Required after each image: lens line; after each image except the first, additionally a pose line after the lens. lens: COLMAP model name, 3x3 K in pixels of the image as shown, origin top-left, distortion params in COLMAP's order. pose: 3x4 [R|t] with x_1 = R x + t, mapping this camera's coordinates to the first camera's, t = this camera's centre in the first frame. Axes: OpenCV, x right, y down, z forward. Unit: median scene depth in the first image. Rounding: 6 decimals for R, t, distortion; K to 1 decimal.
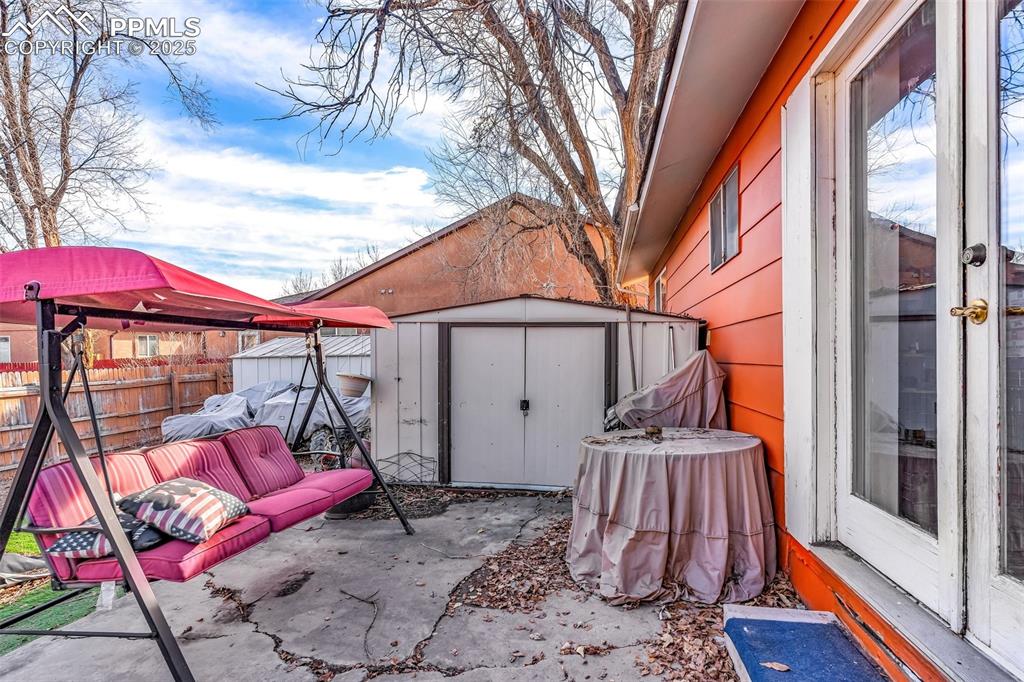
lens RADIAL K [[533.7, 0, 512.2], [0, 533.7, 359.1], [0, 0, 1]] dist [-0.000767, -0.000058]
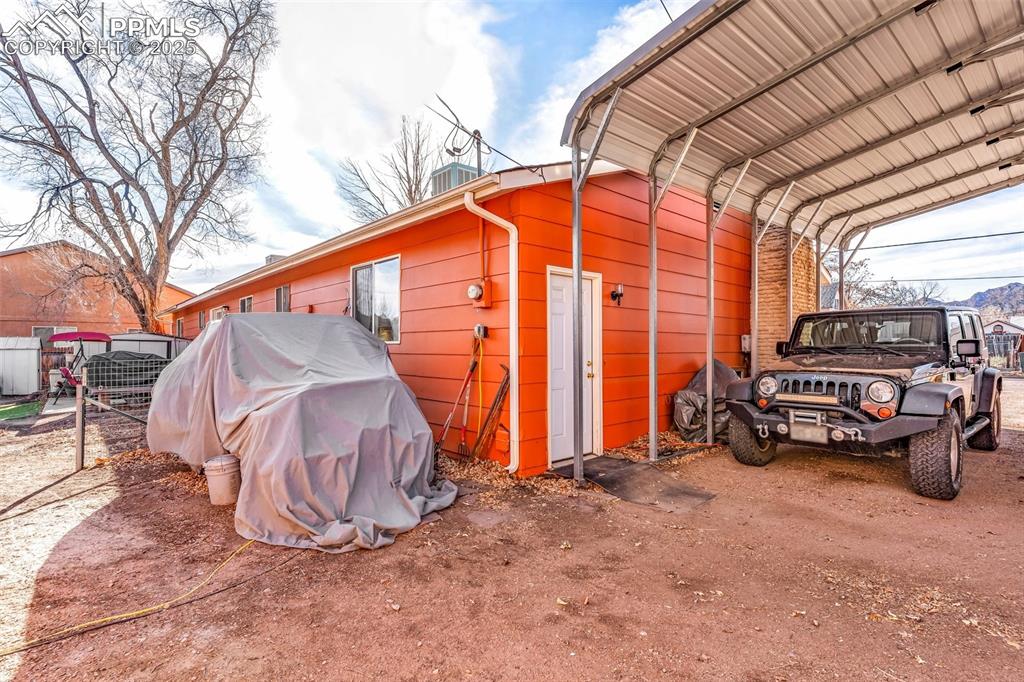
lens RADIAL K [[511.2, 0, 532.7], [0, 511.2, 344.7], [0, 0, 1]] dist [-0.000625, -0.000035]
pose [[0.618185, 0.016738, 0.785854, -0.430666], [0.000724, 0.999761, -0.021863, 0.015492], [-0.786032, 0.014085, 0.618025, -1.313562]]
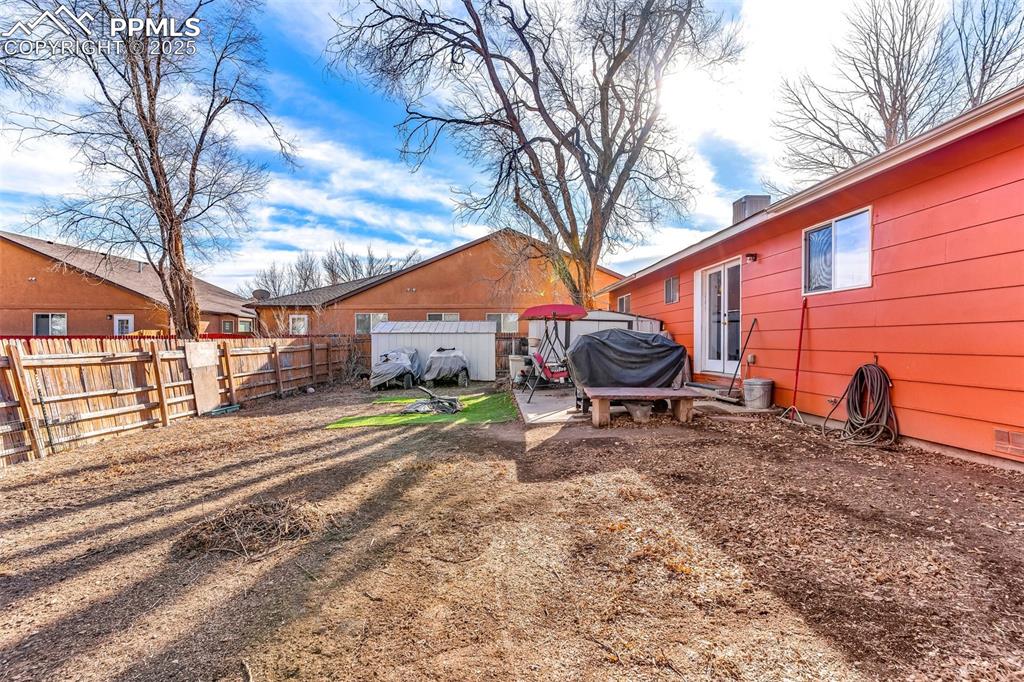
lens RADIAL K [[511.2, 0, 532.7], [0, 511.2, 344.7], [0, 0, 1]] dist [-0.000625, -0.000035]
pose [[0.969926, 0.012872, 0.243058, -0.393015], [-0.012447, 0.999917, -0.003286, 0.029875], [-0.243080, 0.000162, 0.970006, -0.599301]]
